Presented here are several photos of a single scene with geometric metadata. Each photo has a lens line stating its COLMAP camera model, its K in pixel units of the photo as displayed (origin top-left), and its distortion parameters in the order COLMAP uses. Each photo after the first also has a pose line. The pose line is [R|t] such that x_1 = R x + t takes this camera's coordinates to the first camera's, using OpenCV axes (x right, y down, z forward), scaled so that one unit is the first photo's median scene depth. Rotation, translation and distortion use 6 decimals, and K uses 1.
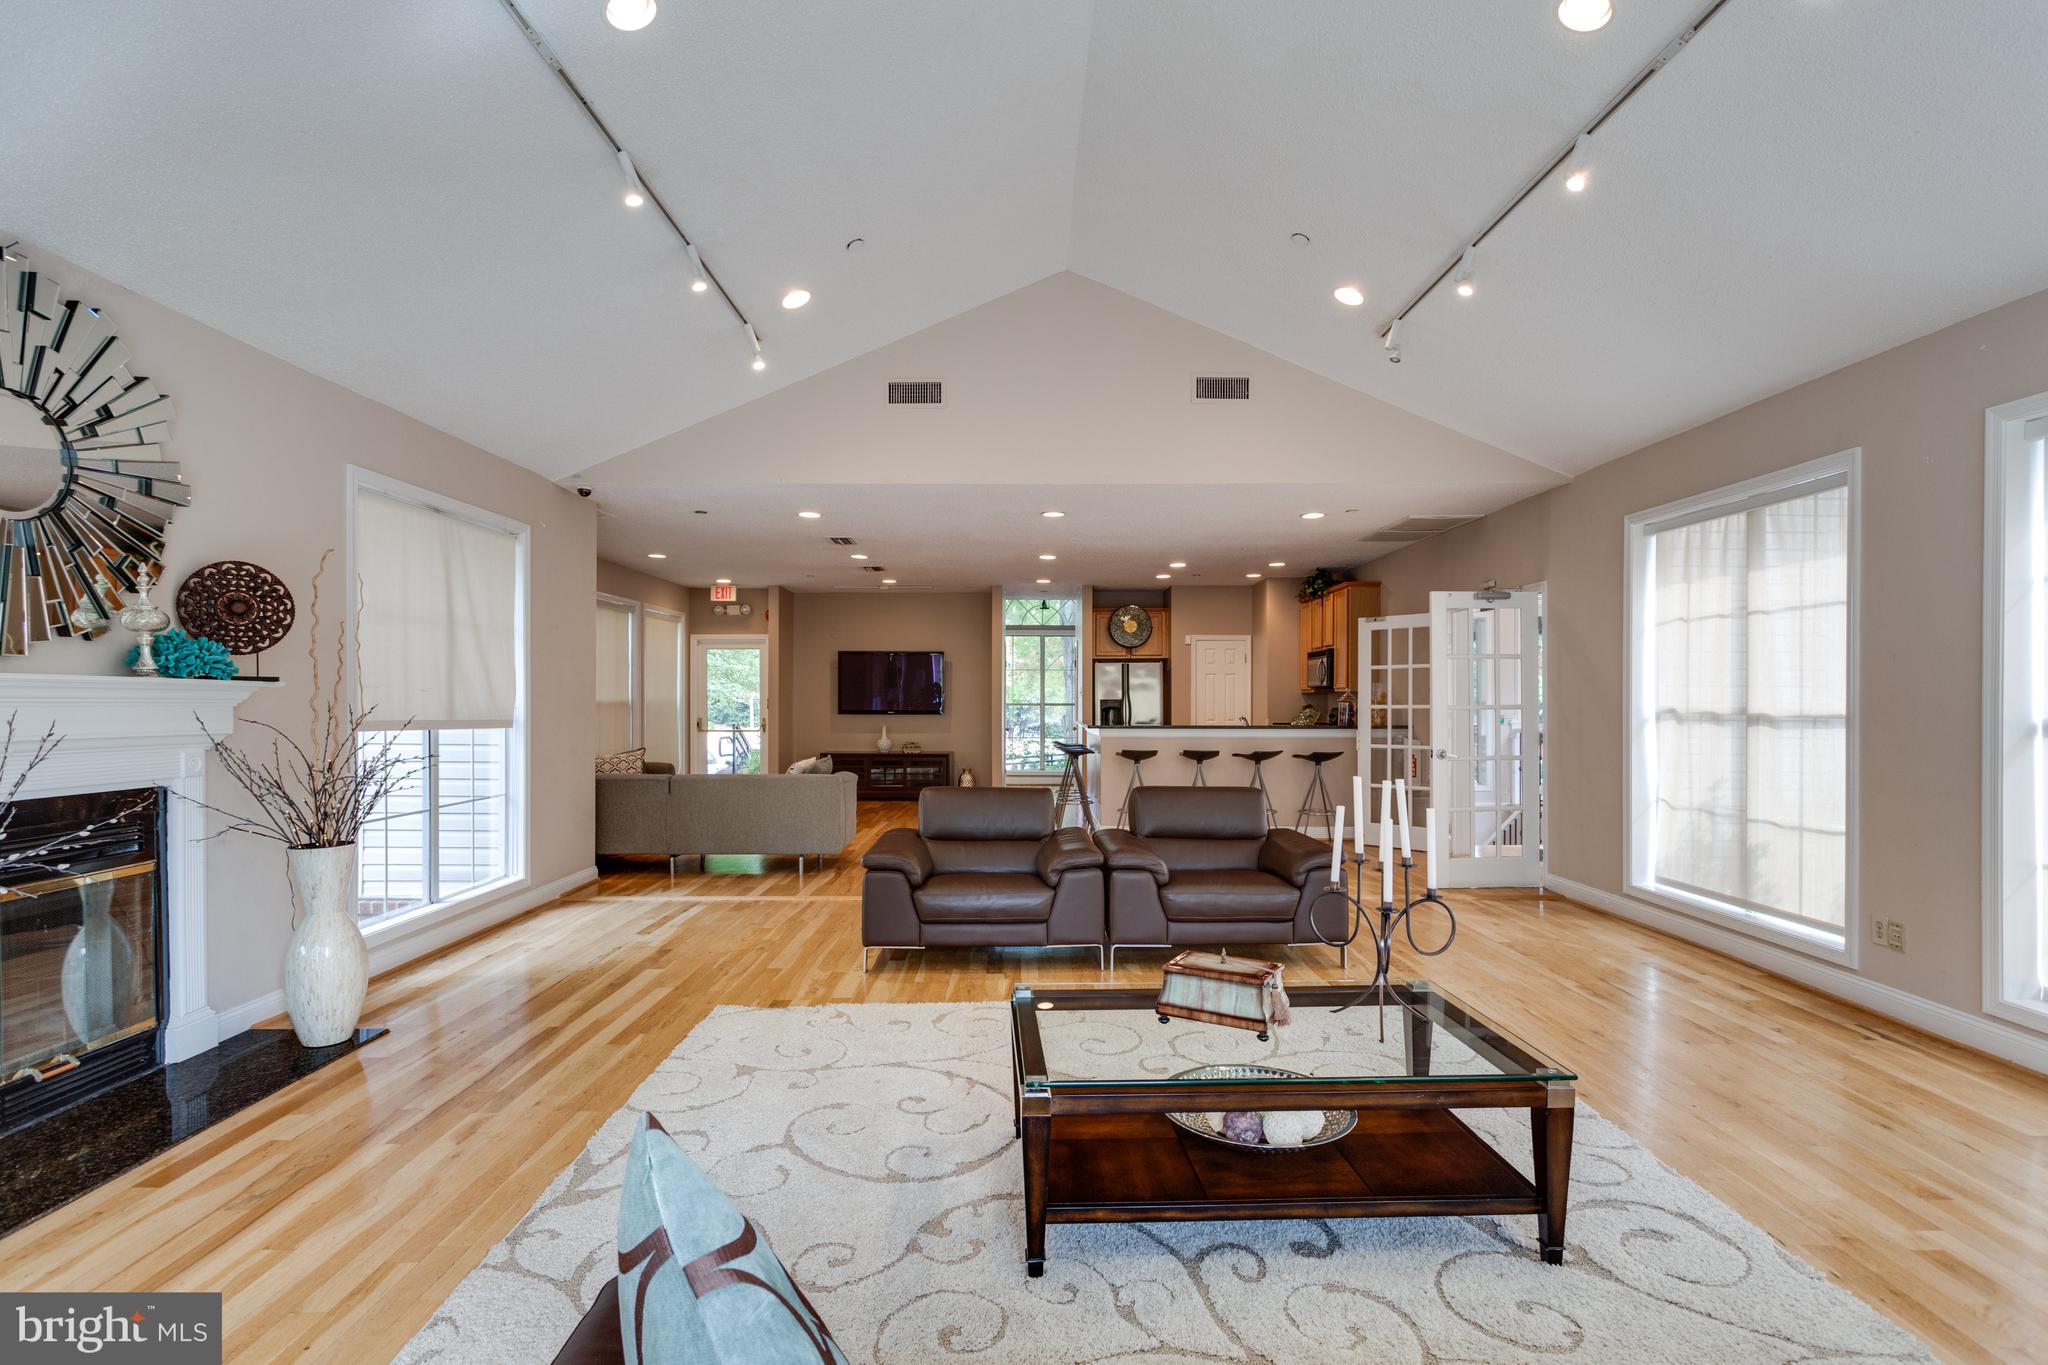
lens RADIAL K [[976.2, 0, 1026.4], [0, 976.2, 690.4], [0, 0, 1]] dist [0.000707, 0.000046]
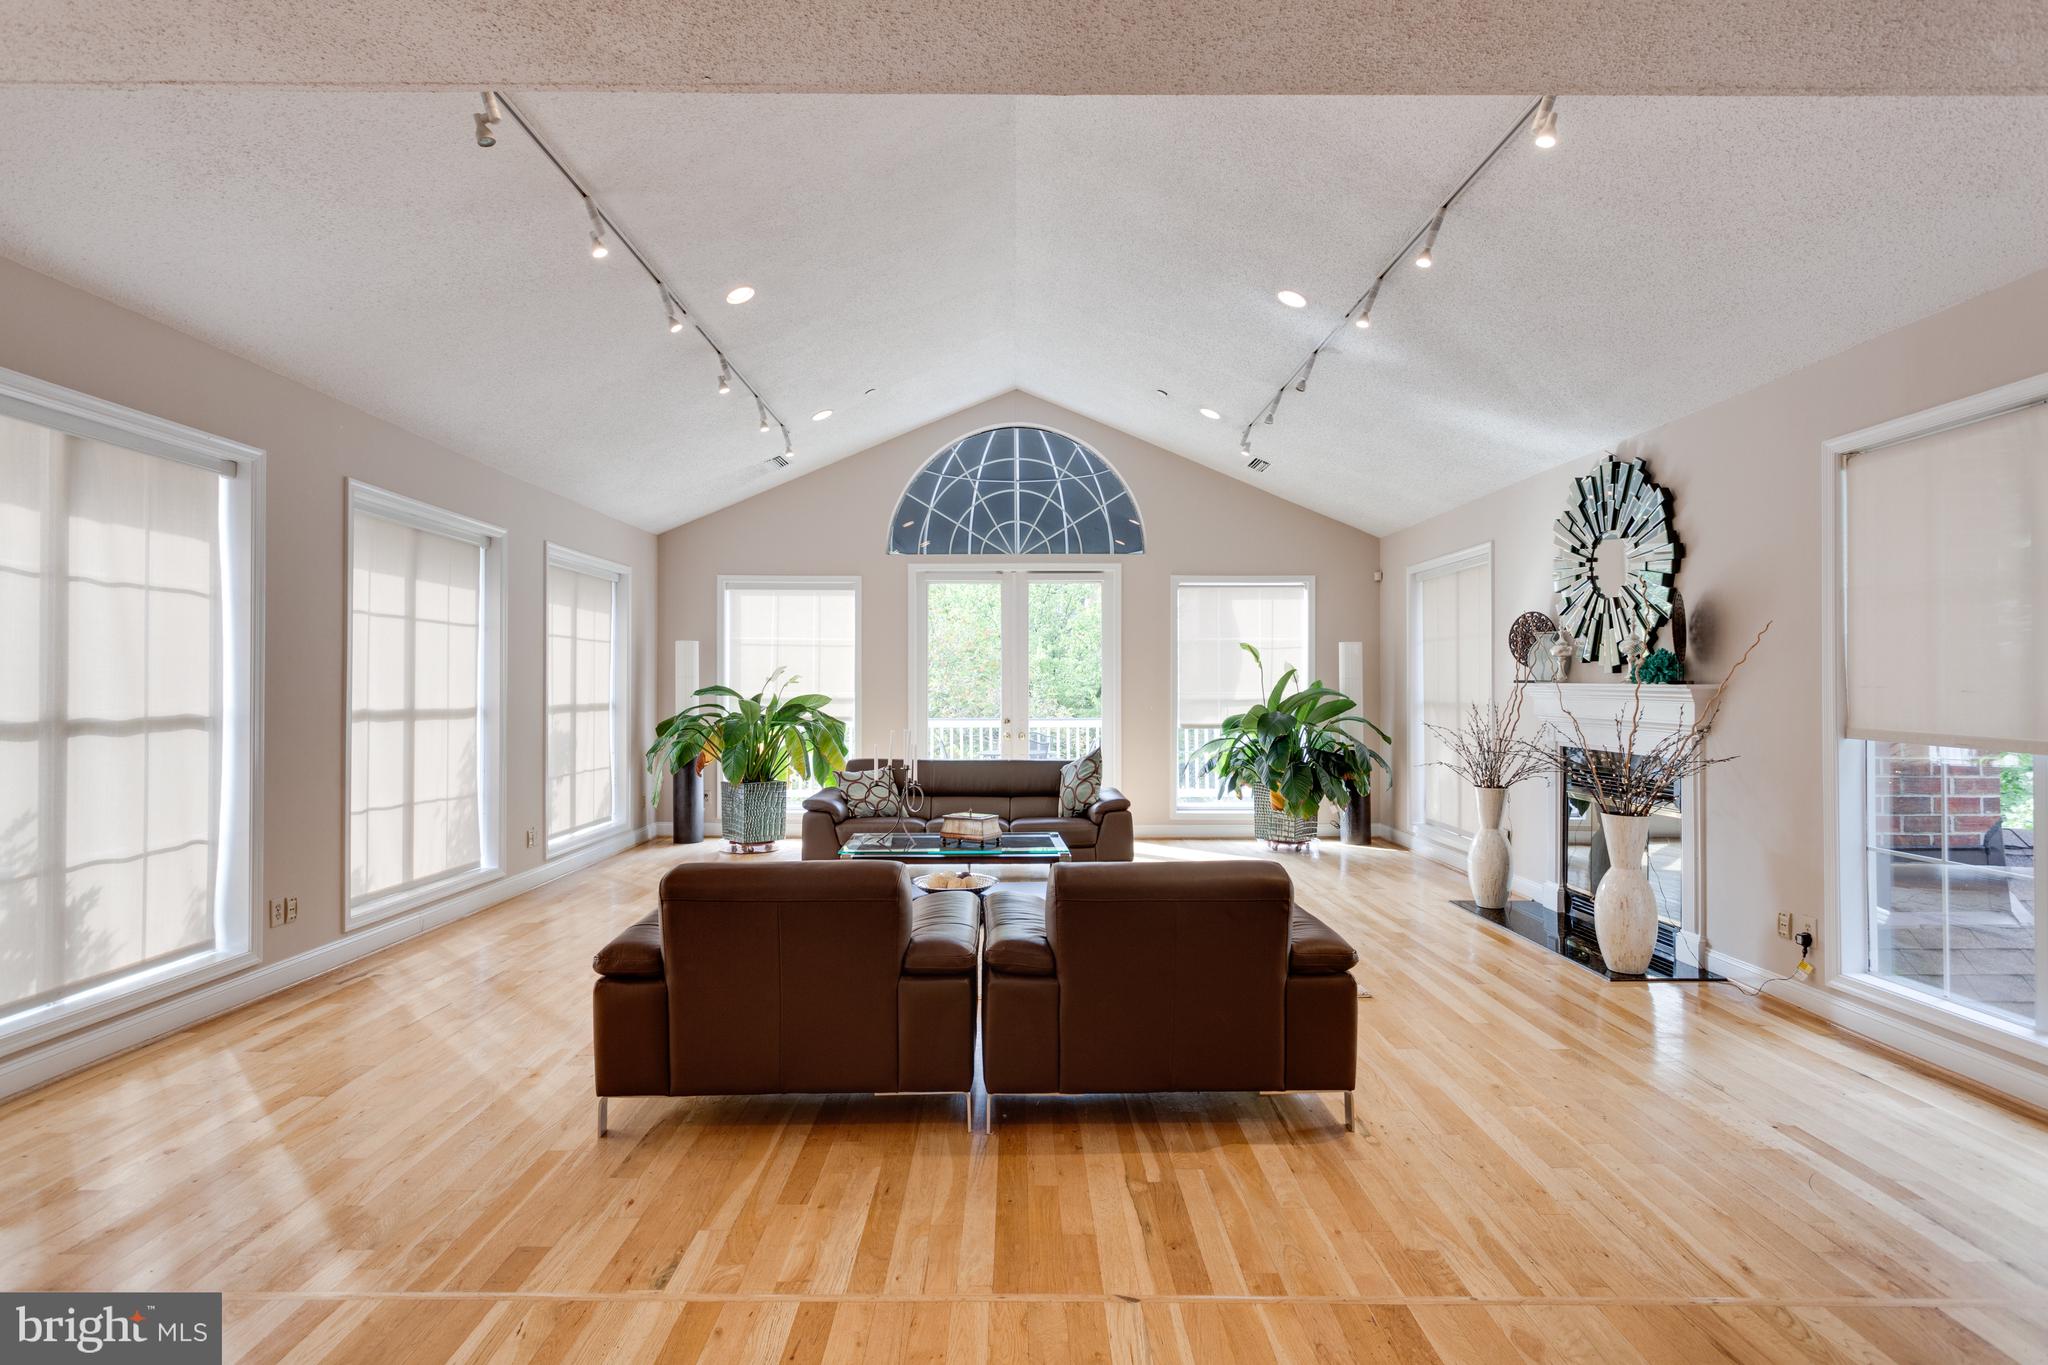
lens RADIAL K [[1053.7, 0, 1025.2], [0, 1053.7, 672.9], [0, 0, 1]] dist [-0.000613, 0.000129]
pose [[-0.999945, -0.003134, 0.010046, 0.036561], [-0.003275, 0.999895, -0.014091, -0.002125], [-0.010001, -0.014123, -0.999850, 1.771492]]
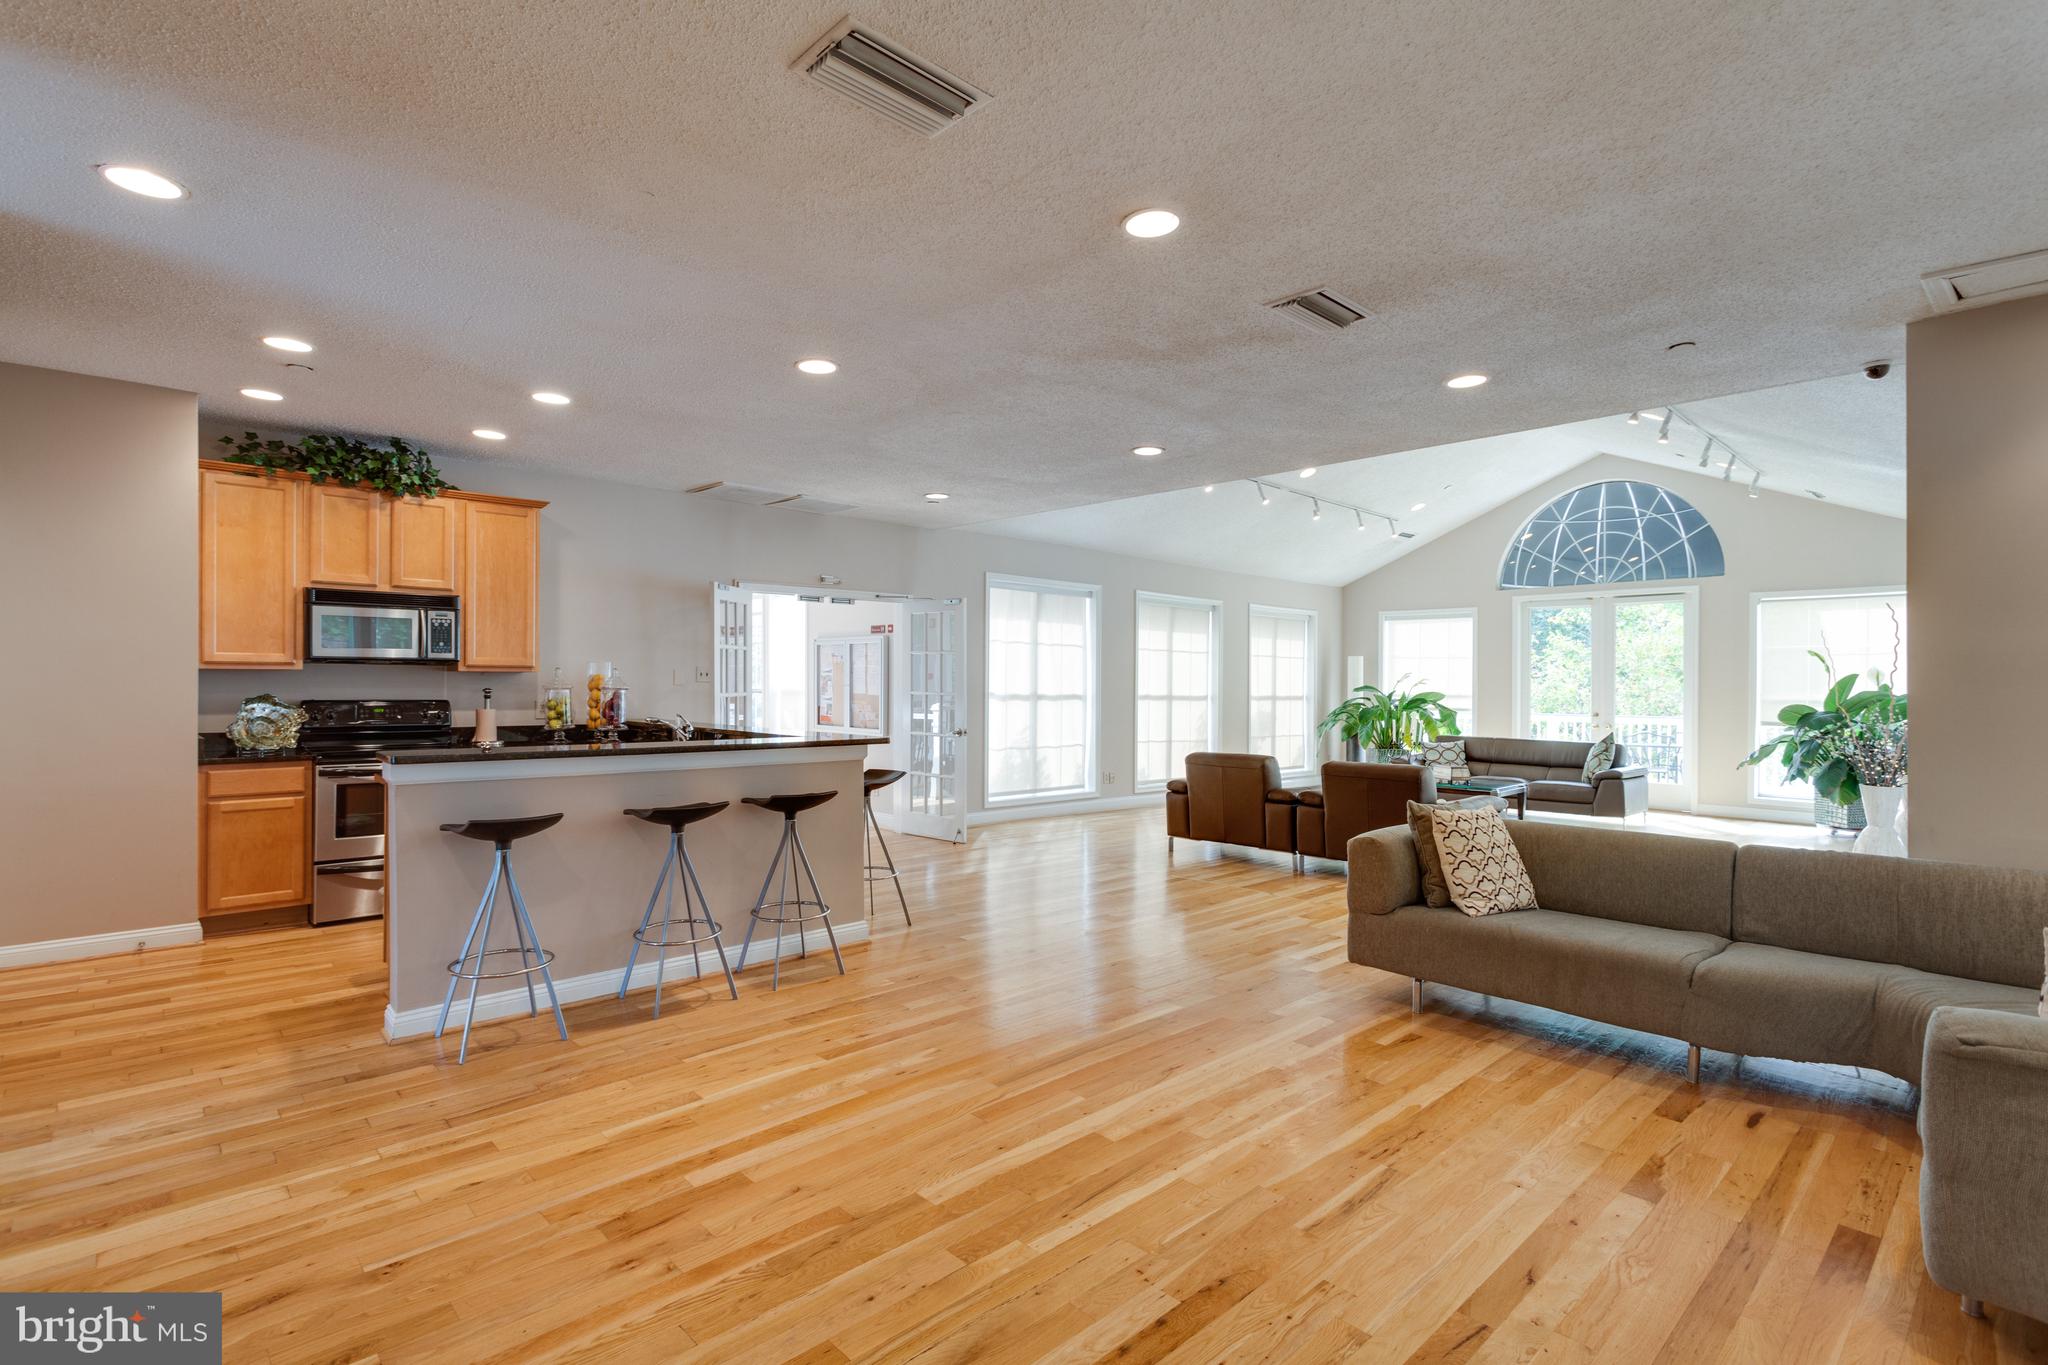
lens RADIAL K [[976.2, 0, 1024.3], [0, 976.2, 684.0], [0, 0, 1]] dist [0.000707, 0.000046]
pose [[-0.678831, -0.009115, 0.734238, -0.708103], [-0.011993, 0.999927, 0.001325, -0.000328], [-0.734197, -0.007906, -0.678891, 2.389091]]
